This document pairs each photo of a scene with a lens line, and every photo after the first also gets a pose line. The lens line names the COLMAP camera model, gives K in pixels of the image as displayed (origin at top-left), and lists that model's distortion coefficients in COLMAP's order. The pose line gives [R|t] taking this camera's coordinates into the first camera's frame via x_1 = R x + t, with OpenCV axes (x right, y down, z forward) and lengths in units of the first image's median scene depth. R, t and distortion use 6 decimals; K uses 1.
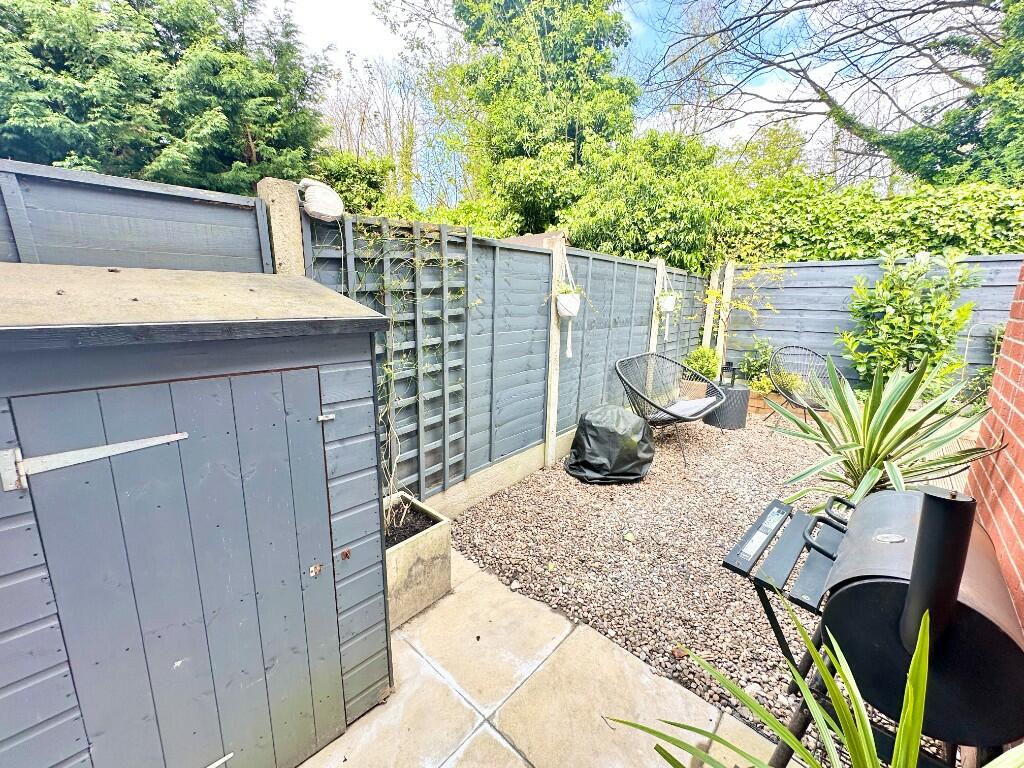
lens RADIAL K [[407.5, 0, 509.4], [0, 407.5, 384.0], [0, 0, 1]] dist [-0.001236, -0.000022]
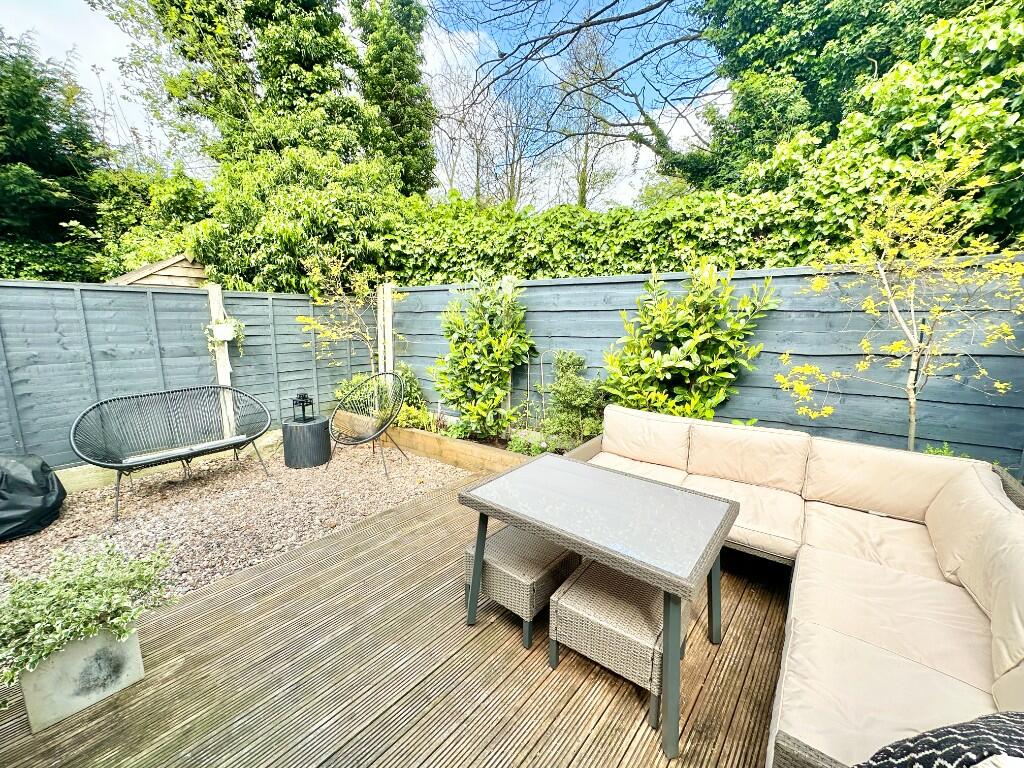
lens RADIAL K [[407.5, 0, 509.4], [0, 407.5, 384.0], [0, 0, 1]] dist [-0.001236, -0.000022]
pose [[0.998609, -0.018930, 0.049209, 0.997244], [0.020608, 0.999216, -0.033817, -0.037390], [-0.048531, 0.034785, 0.998216, 0.052467]]
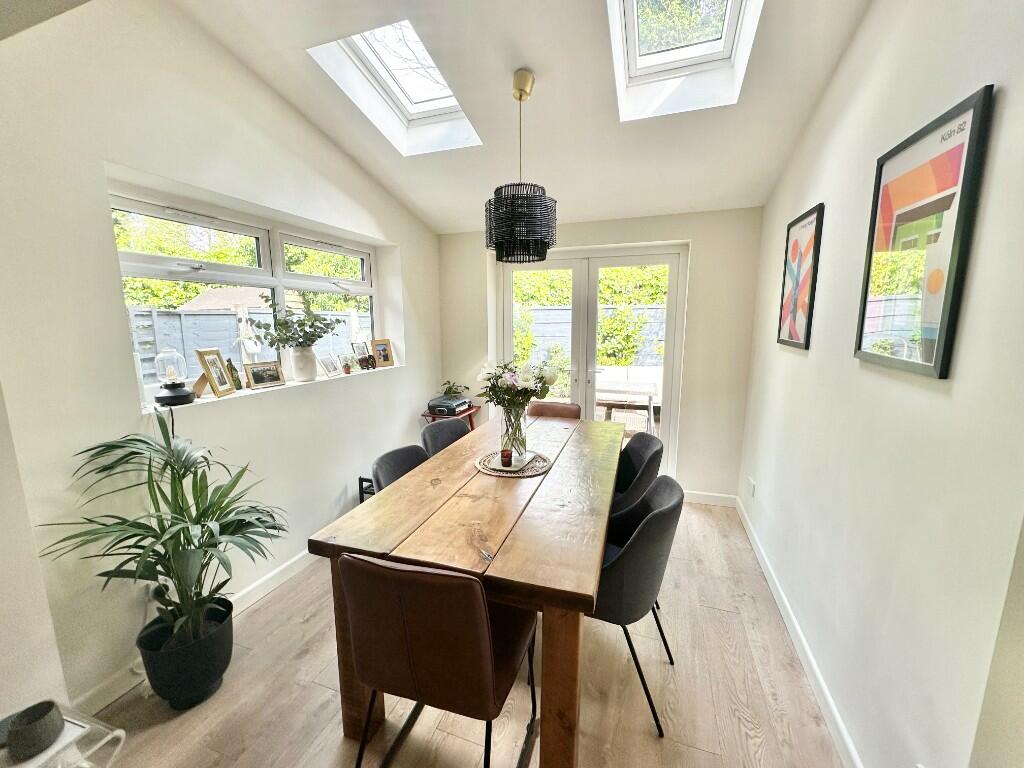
lens RADIAL K [[405.5, 0, 512.0], [0, 405.5, 384.0], [0, 0, 1]] dist [-0.000546, -0.000053]
pose [[0.914140, -0.078804, 0.397666, 0.293941], [0.098925, 0.994633, -0.030303, 0.068946], [-0.393144, 0.067040, 0.917030, -0.565383]]
